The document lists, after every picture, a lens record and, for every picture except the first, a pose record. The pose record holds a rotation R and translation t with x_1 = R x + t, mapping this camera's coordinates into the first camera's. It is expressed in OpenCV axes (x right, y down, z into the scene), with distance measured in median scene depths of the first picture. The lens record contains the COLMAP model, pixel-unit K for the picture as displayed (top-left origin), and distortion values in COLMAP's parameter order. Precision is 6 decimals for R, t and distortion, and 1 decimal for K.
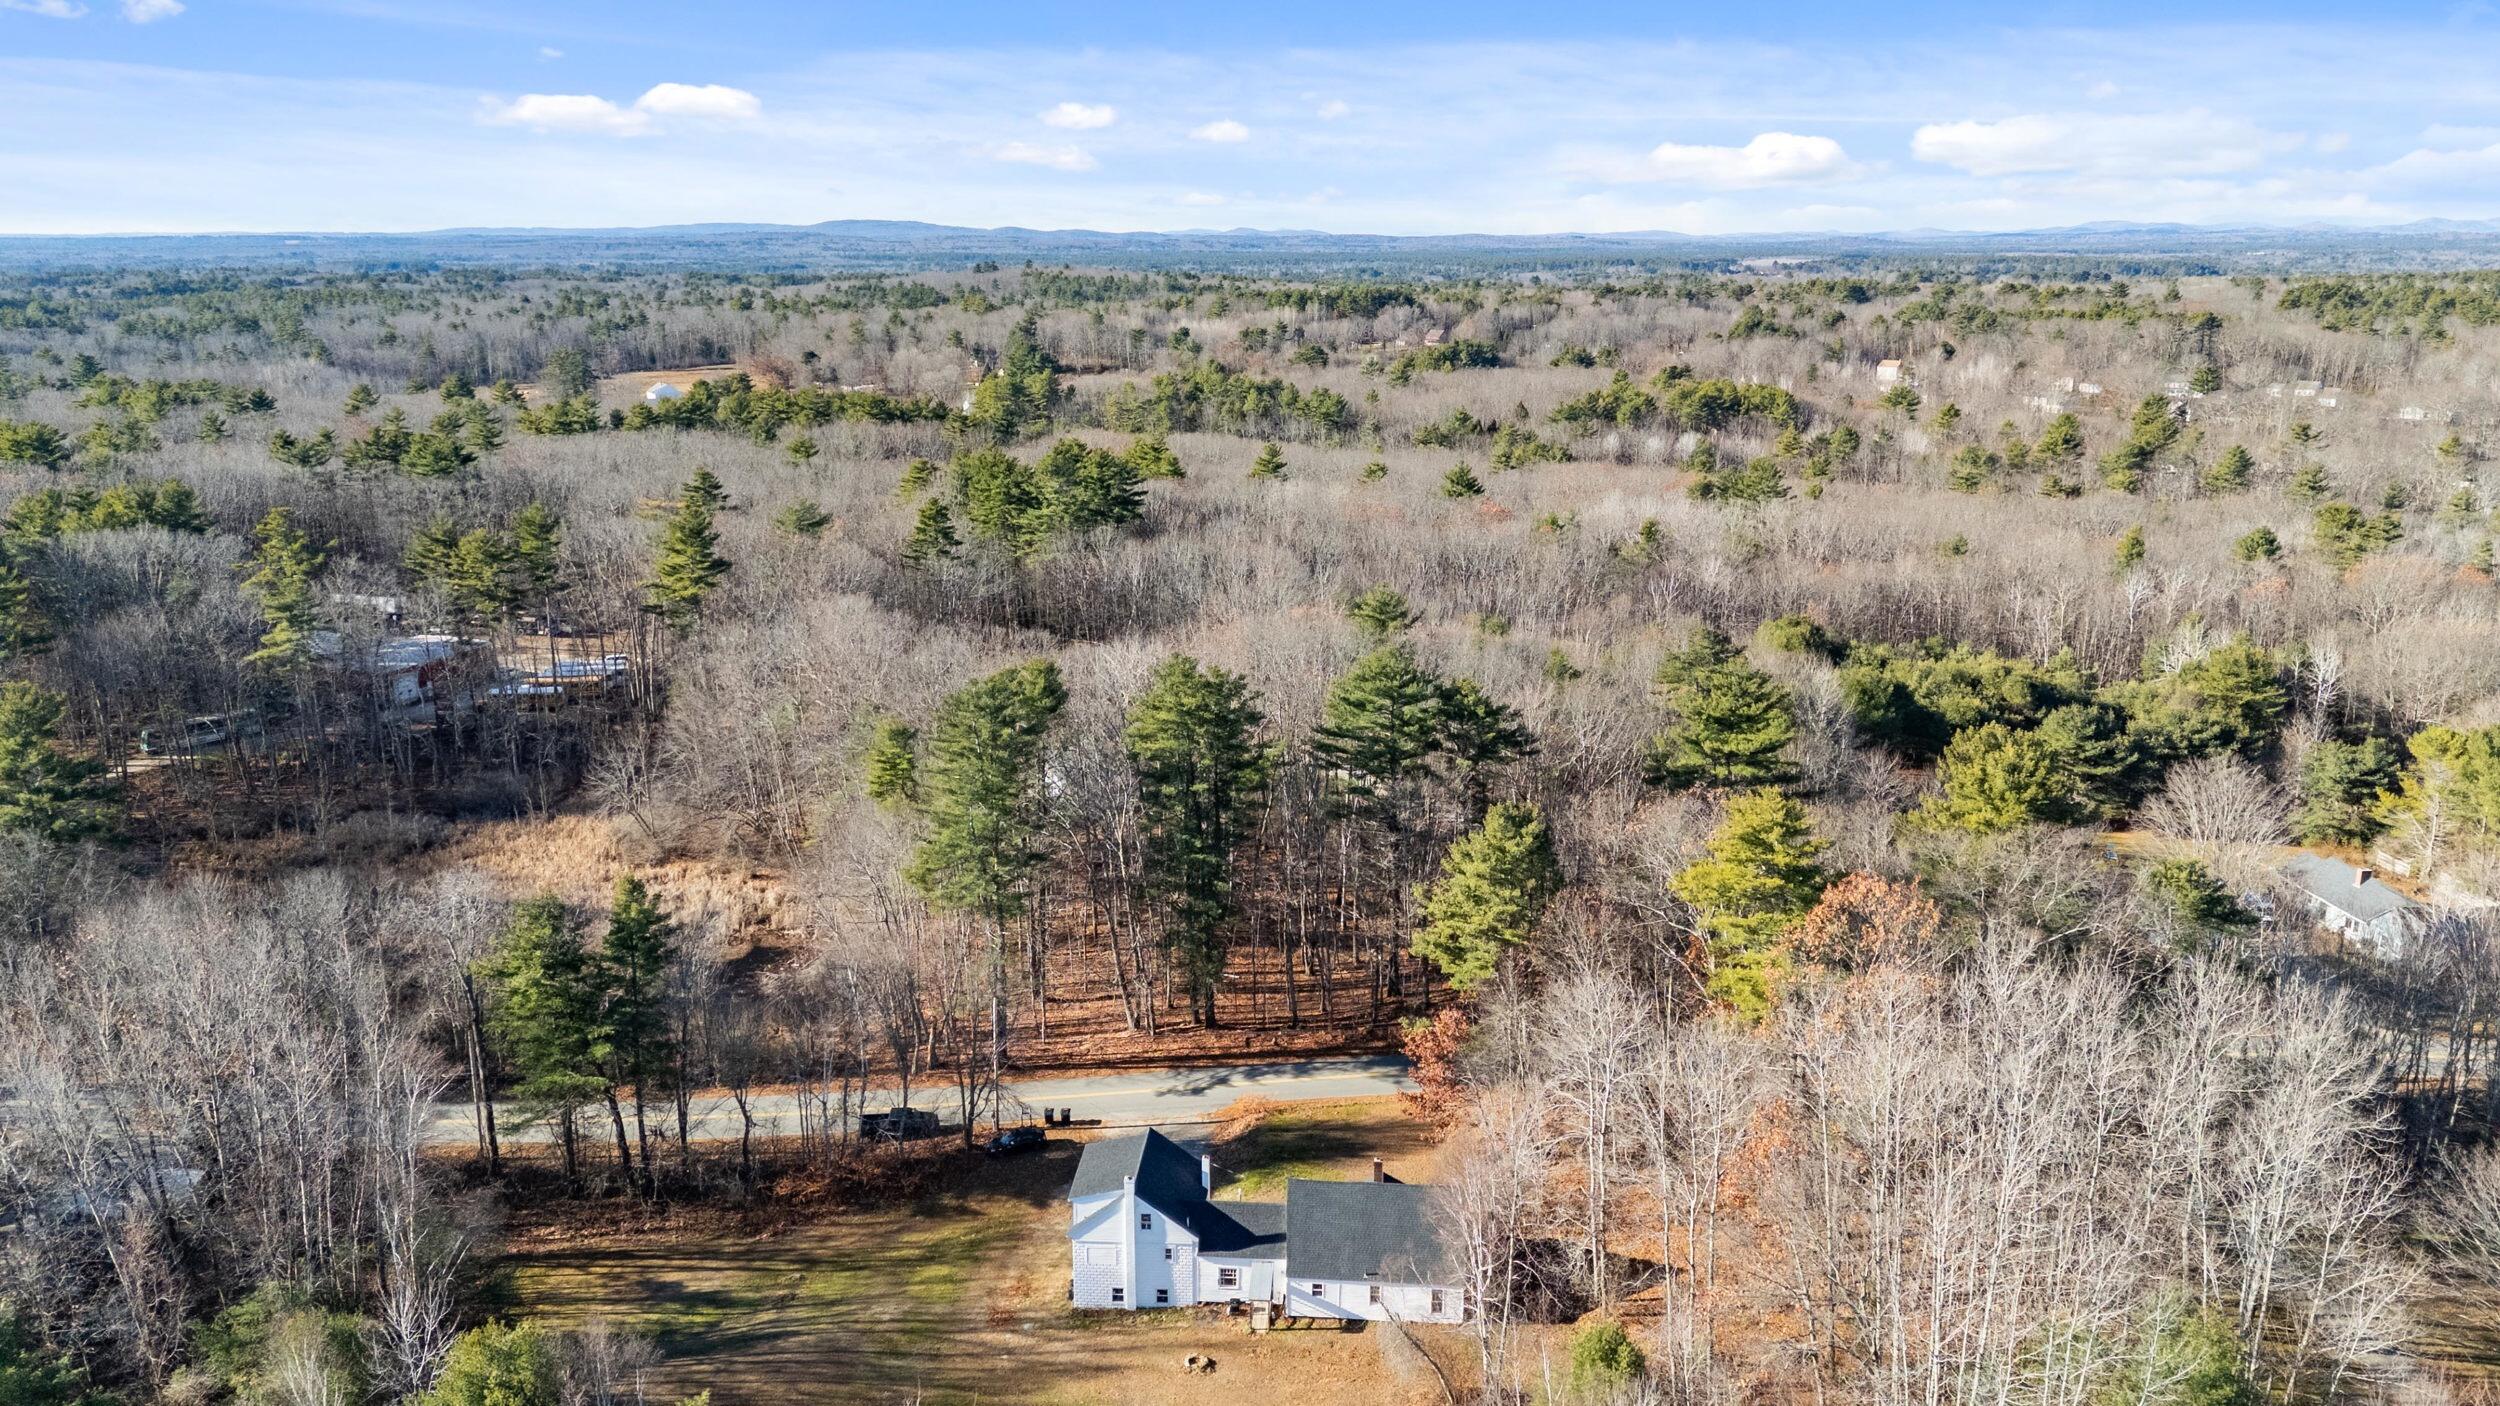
lens RADIAL K [[1842.0, 0, 1274.4], [0, 1842.0, 723.9], [0, 0, 1]] dist [0.060750, -0.017900]
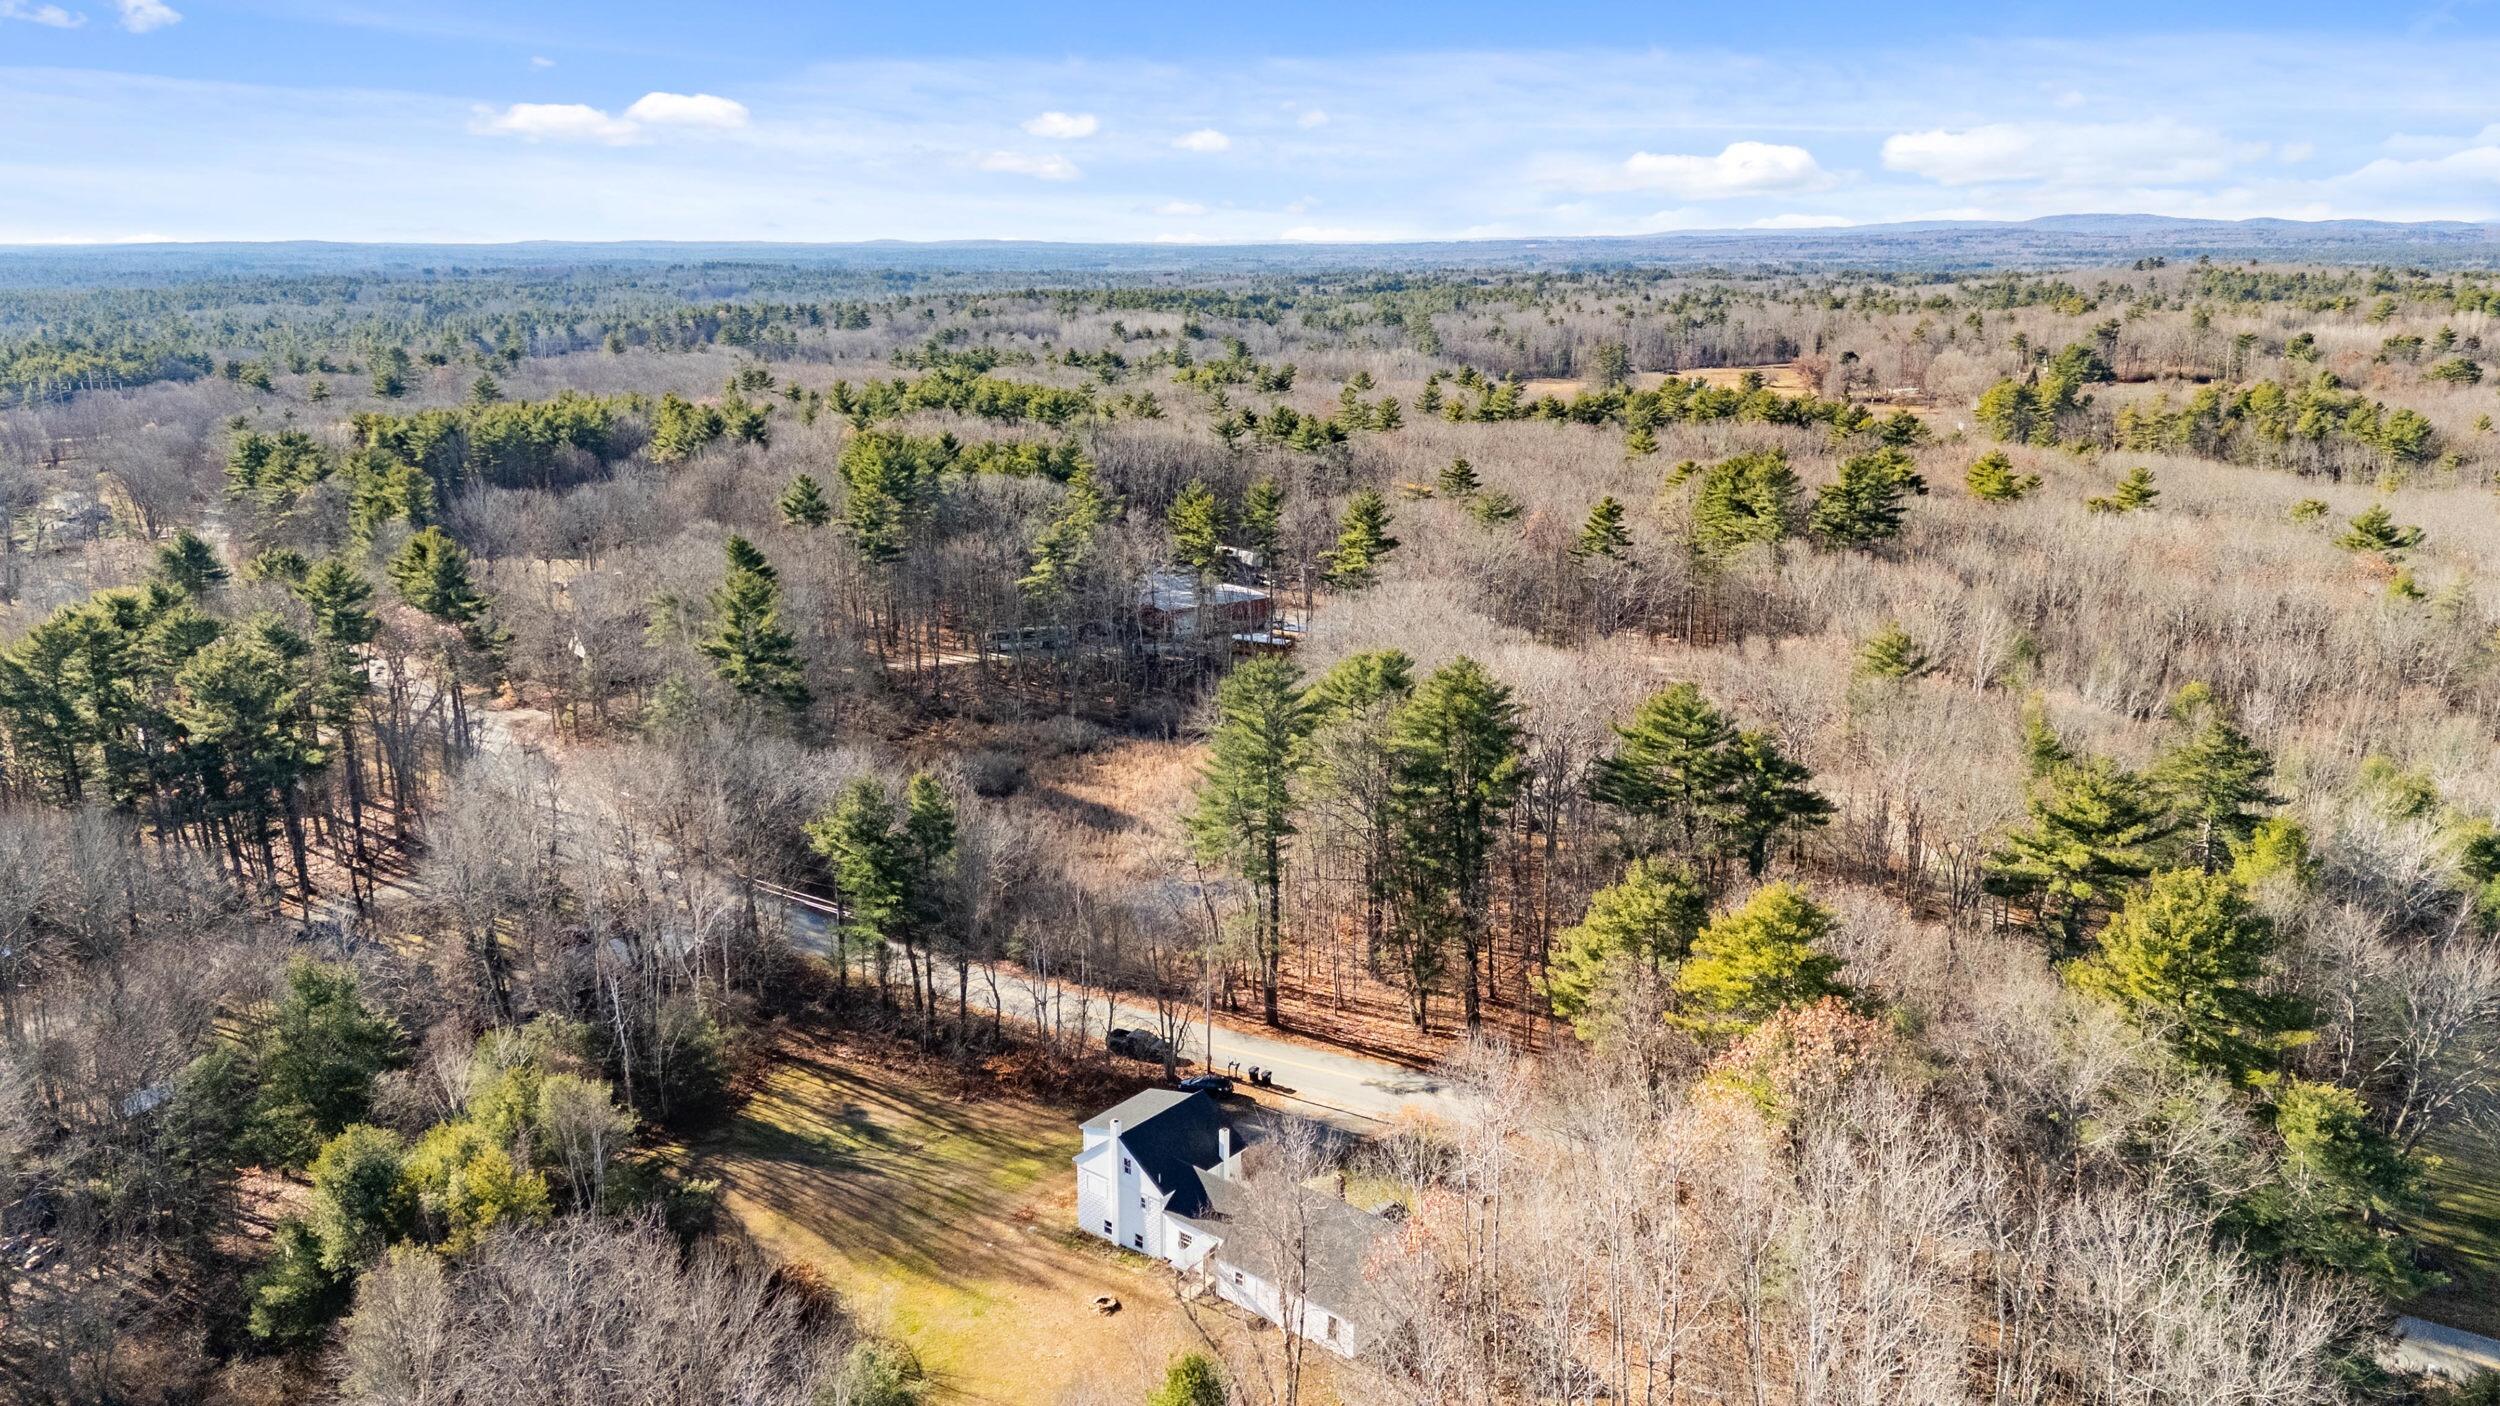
lens RADIAL K [[1842.0, 0, 1264.0], [0, 1842.0, 708.4], [0, 0, 1]] dist [0.060750, -0.017900]
pose [[0.812176, 0.142213, -0.565814, 0.527662], [-0.146244, 0.988498, 0.038530, -0.041677], [0.564785, 0.051454, 0.823632, 0.145548]]
